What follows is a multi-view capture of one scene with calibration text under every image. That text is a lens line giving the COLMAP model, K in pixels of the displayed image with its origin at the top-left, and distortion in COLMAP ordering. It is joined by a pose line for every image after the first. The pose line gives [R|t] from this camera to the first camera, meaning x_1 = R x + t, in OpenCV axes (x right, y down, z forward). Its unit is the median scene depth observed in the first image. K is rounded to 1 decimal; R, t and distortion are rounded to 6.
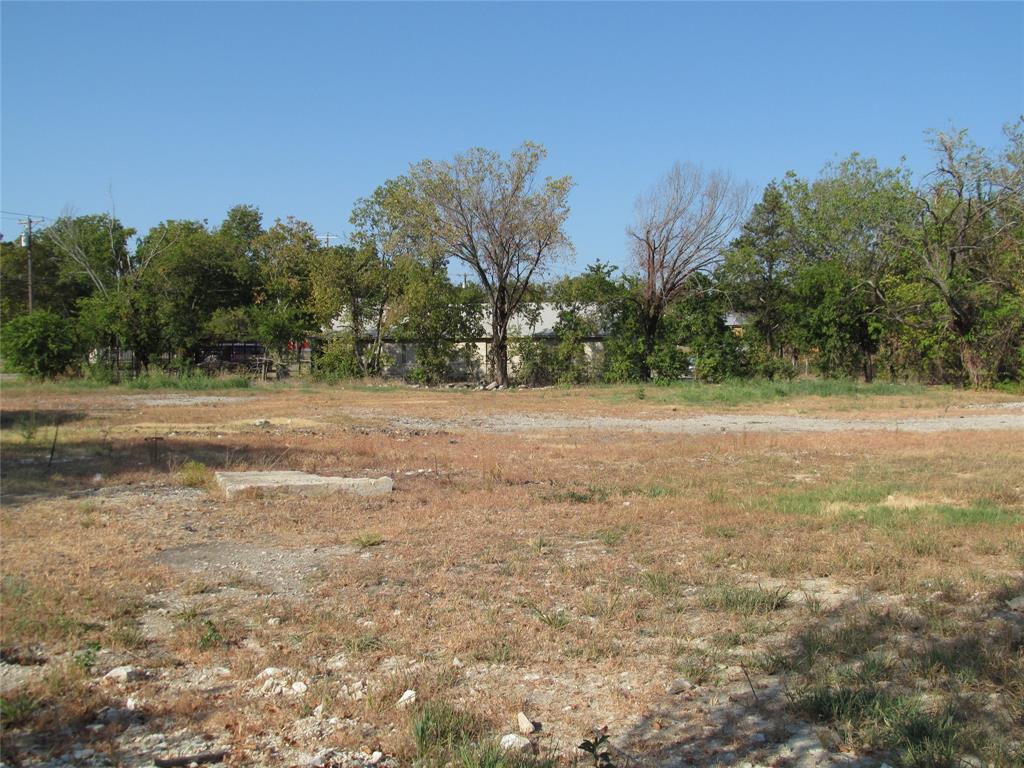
lens RADIAL K [[1159.3, 0, 518.0], [0, 1159.3, 384.8], [0, 0, 1]] dist [-0.033378, 0.000000]
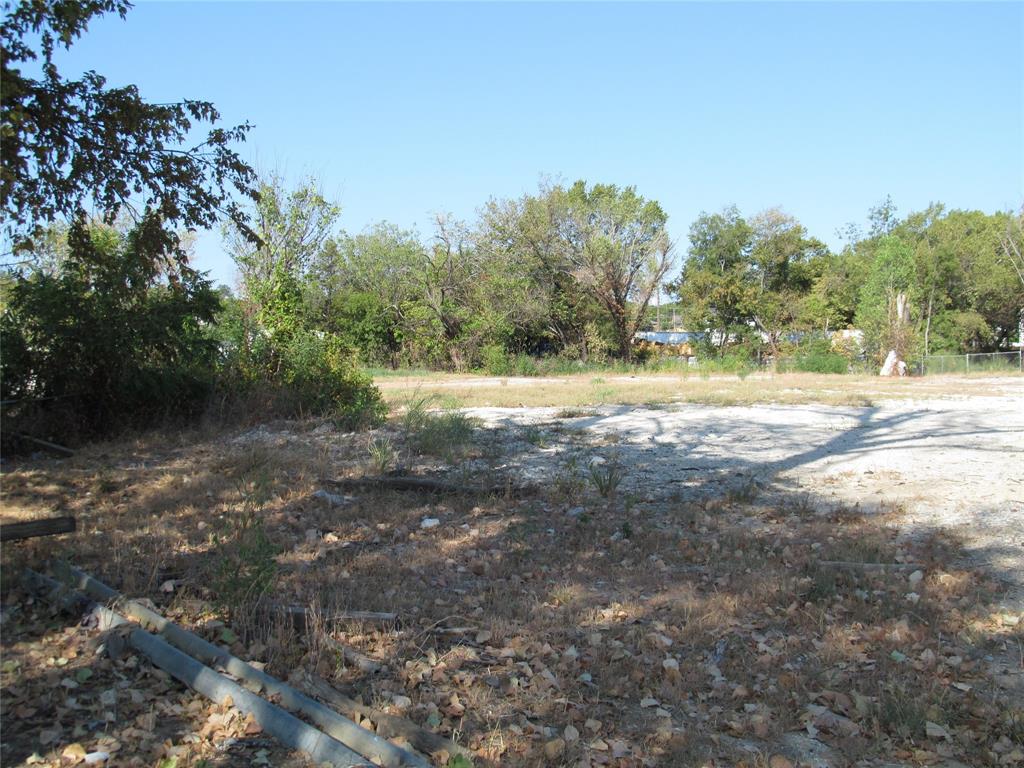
lens RADIAL K [[1159.3, 0, 513.7], [0, 1159.3, 383.5], [0, 0, 1]] dist [-0.033378, 0.000000]
pose [[0.922696, -0.013024, 0.385308, -0.148386], [0.013397, 0.999909, 0.001715, 0.015473], [-0.385295, 0.003580, 0.922787, -0.495225]]
